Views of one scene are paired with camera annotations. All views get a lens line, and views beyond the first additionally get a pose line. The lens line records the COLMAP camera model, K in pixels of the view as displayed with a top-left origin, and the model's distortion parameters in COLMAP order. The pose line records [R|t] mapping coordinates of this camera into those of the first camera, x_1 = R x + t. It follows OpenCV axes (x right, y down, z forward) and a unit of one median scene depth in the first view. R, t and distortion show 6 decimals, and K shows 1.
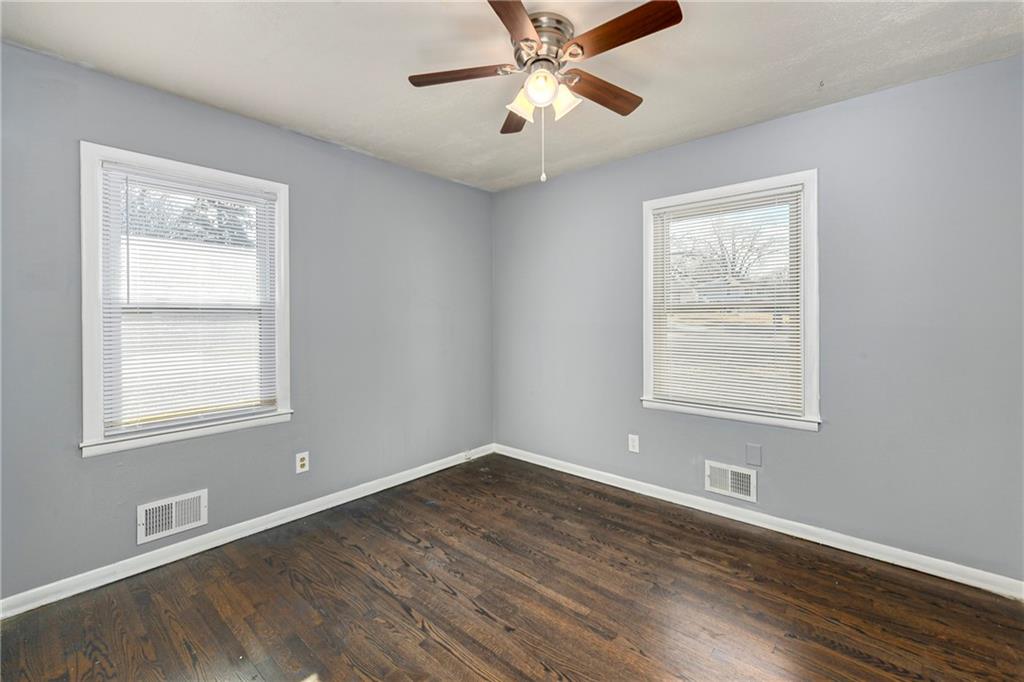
lens RADIAL K [[433.6, 0, 512.1], [0, 433.6, 324.0], [0, 0, 1]] dist [0.000232, 0.000002]
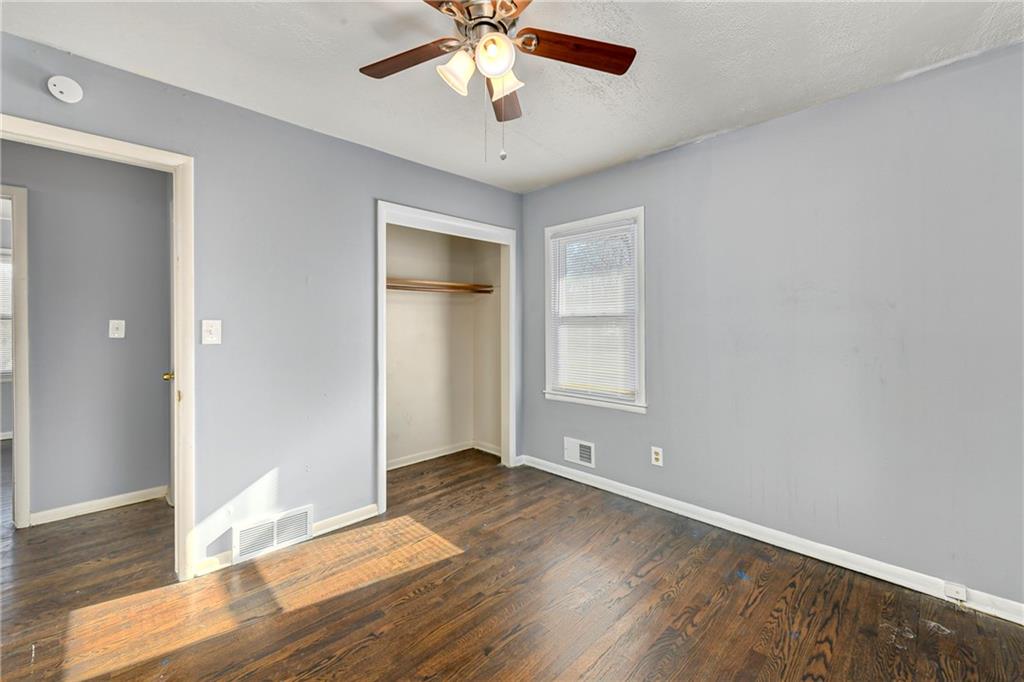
lens RADIAL K [[412.4, 0, 516.8], [0, 412.4, 326.6], [0, 0, 1]] dist [0.001592, 0.000034]
pose [[-0.061901, 0.008574, -0.998045, 0.606369], [-0.008372, 0.999923, 0.009109, -0.013381], [0.998047, 0.008919, -0.061825, 0.758577]]
